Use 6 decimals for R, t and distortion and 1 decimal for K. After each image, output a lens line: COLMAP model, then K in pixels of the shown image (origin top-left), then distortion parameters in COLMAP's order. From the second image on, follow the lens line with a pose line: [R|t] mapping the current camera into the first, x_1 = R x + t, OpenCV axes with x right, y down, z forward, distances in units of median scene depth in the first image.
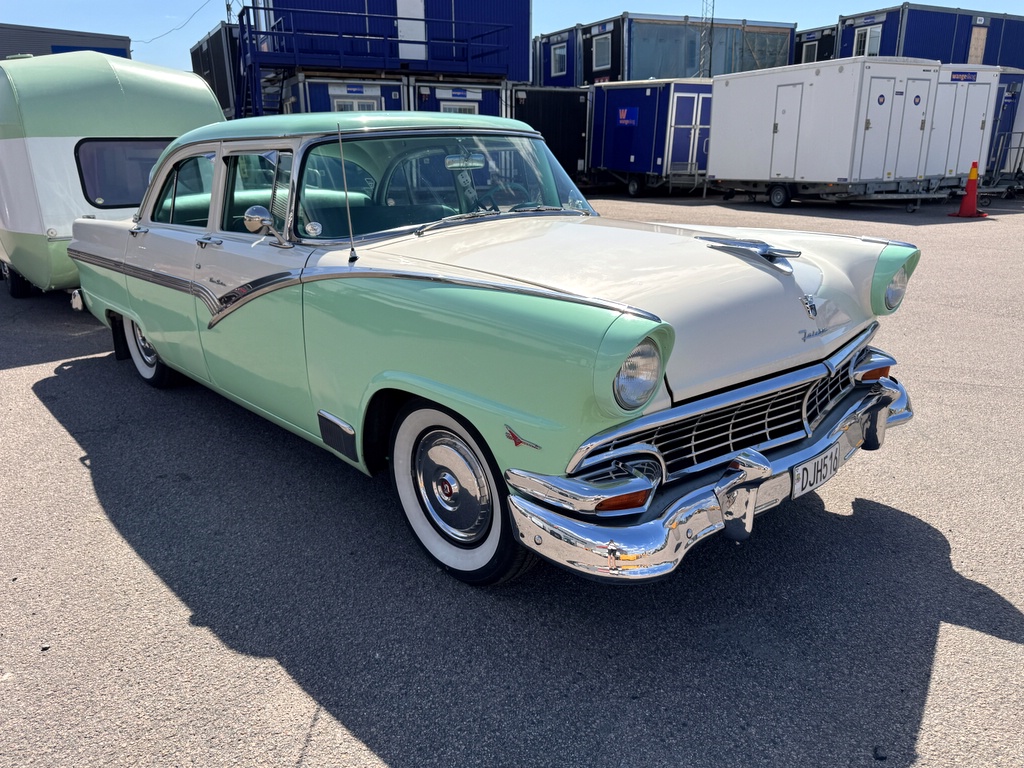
lens RADIAL K [[765.6, 0, 508.9], [0, 765.6, 369.2], [0, 0, 1]] dist [-0.006125, -0.003098]
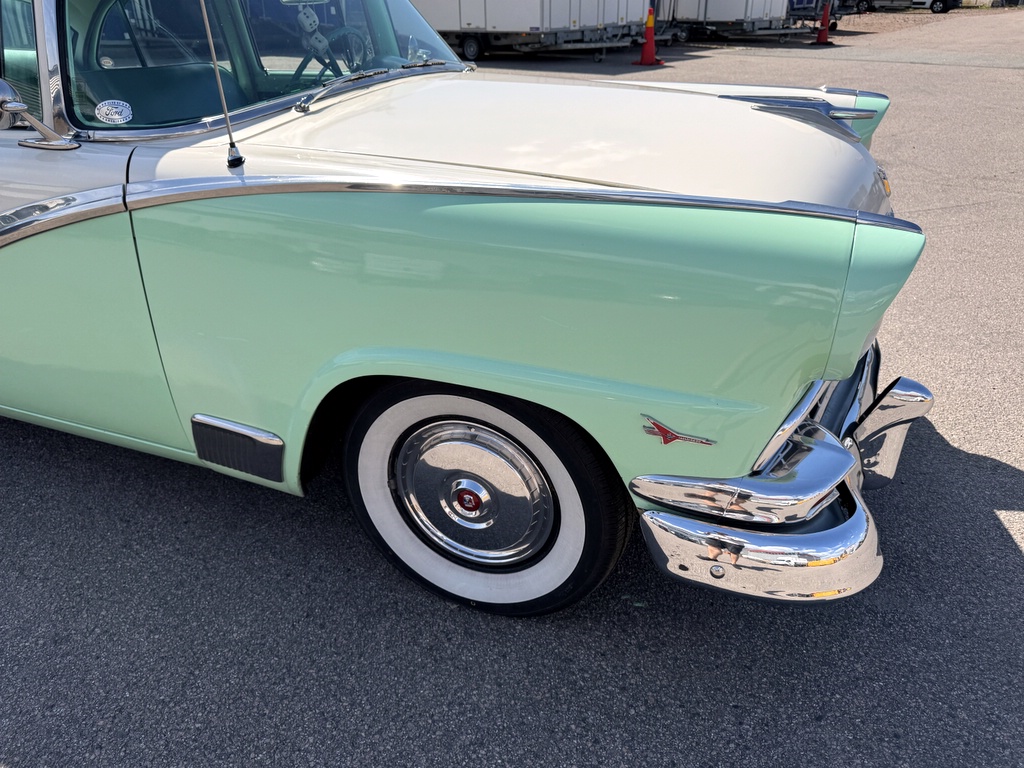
lens RADIAL K [[758.9, 0, 514.9], [0, 758.9, 388.7], [0, 0, 1]] dist [-0.005667, 0.002185]
pose [[0.903230, -0.192881, 0.383370, -0.193460], [0.114978, 0.969413, 0.216839, -0.056368], [-0.413468, -0.151776, 0.897780, 0.267661]]
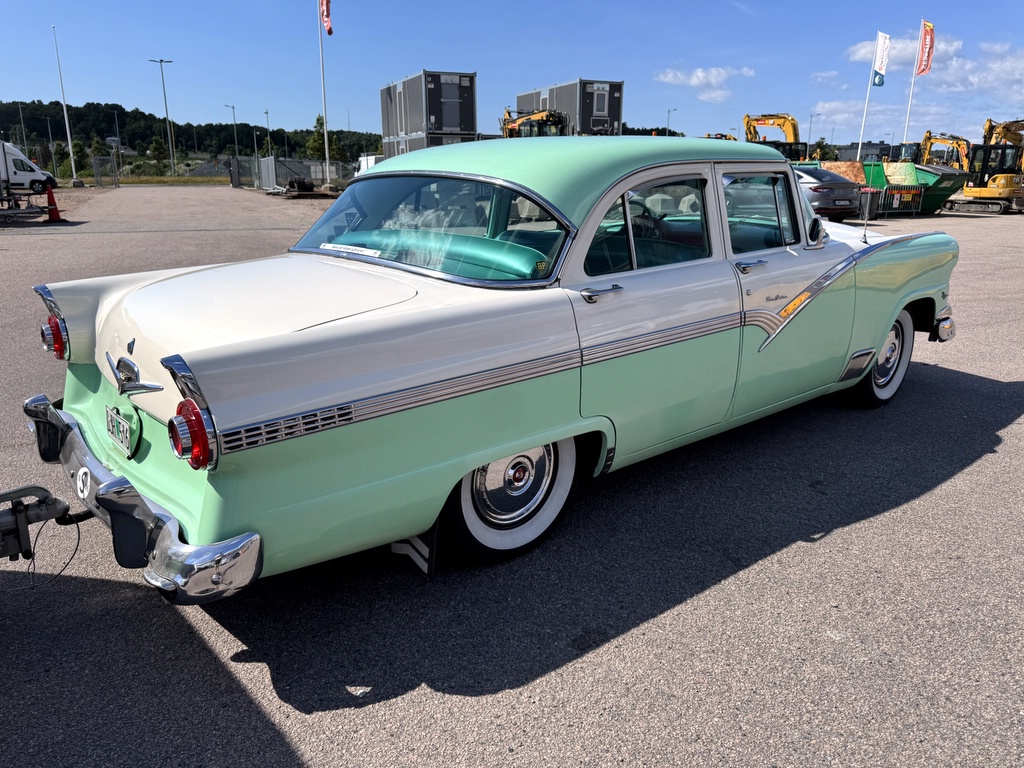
lens RADIAL K [[763.2, 0, 504.1], [0, 763.2, 392.7], [0, 0, 1]] dist [0.039401, -0.047509]
pose [[0.025161, -0.262104, 0.964712, -1.341169], [0.280557, 0.928086, 0.244836, -0.330992], [-0.959508, 0.264496, 0.096886, 1.211186]]
